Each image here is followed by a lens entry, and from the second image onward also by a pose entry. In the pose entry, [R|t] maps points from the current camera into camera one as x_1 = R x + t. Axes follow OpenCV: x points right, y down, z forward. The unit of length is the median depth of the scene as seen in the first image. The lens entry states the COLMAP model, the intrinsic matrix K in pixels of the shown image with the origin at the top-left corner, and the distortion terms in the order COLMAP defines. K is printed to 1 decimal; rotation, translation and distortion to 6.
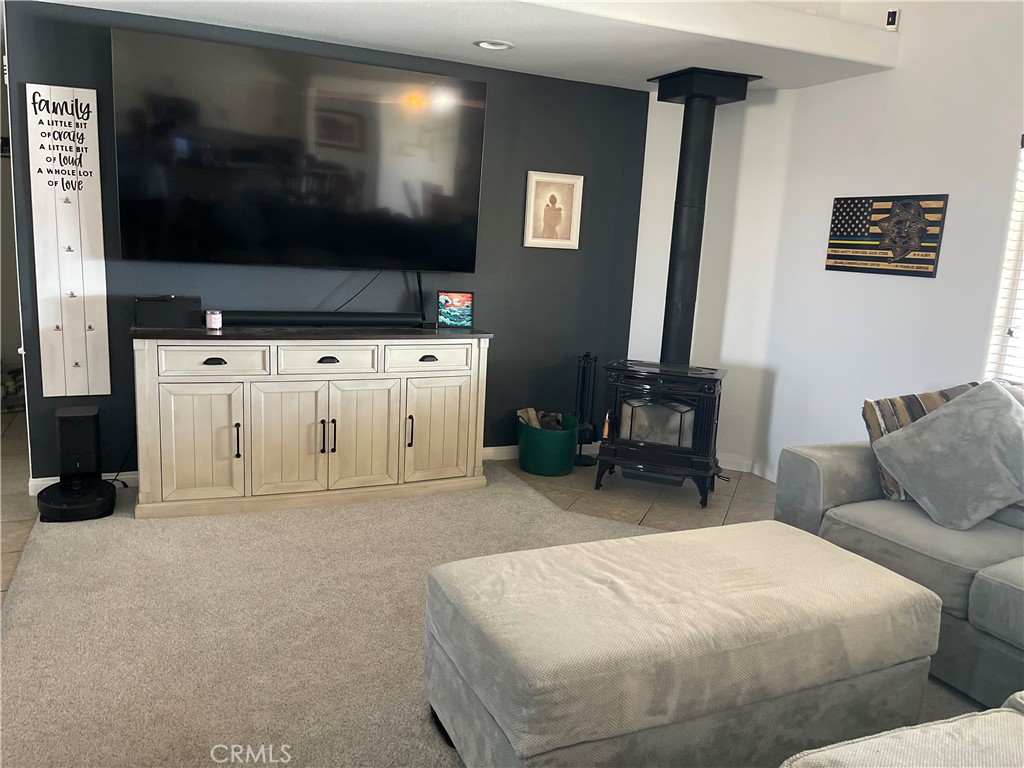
lens RADIAL K [[772.1, 0, 517.1], [0, 772.1, 386.5], [0, 0, 1]] dist [0.059427, -0.070958]
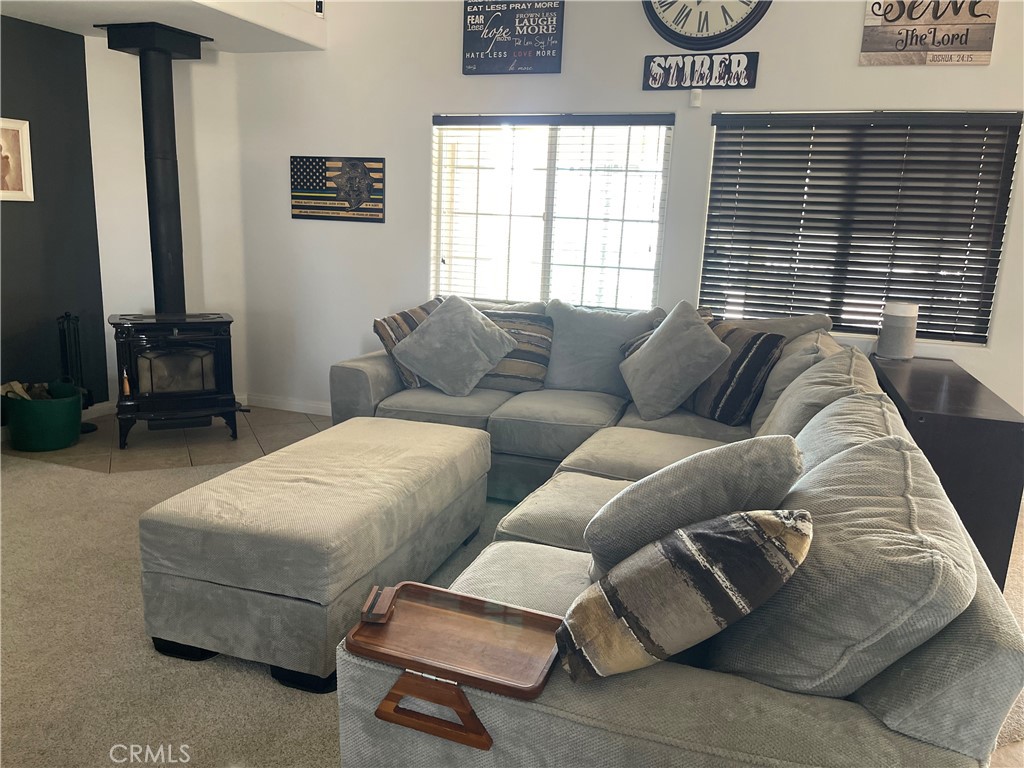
lens RADIAL K [[772.1, 0, 510.1], [0, 772.1, 389.3], [0, 0, 1]] dist [0.059427, -0.070958]
pose [[0.690473, -0.181847, 0.700127, -0.278305], [0.133308, 0.983296, 0.123927, 0.001566], [-0.710968, 0.007764, 0.703181, -0.058168]]
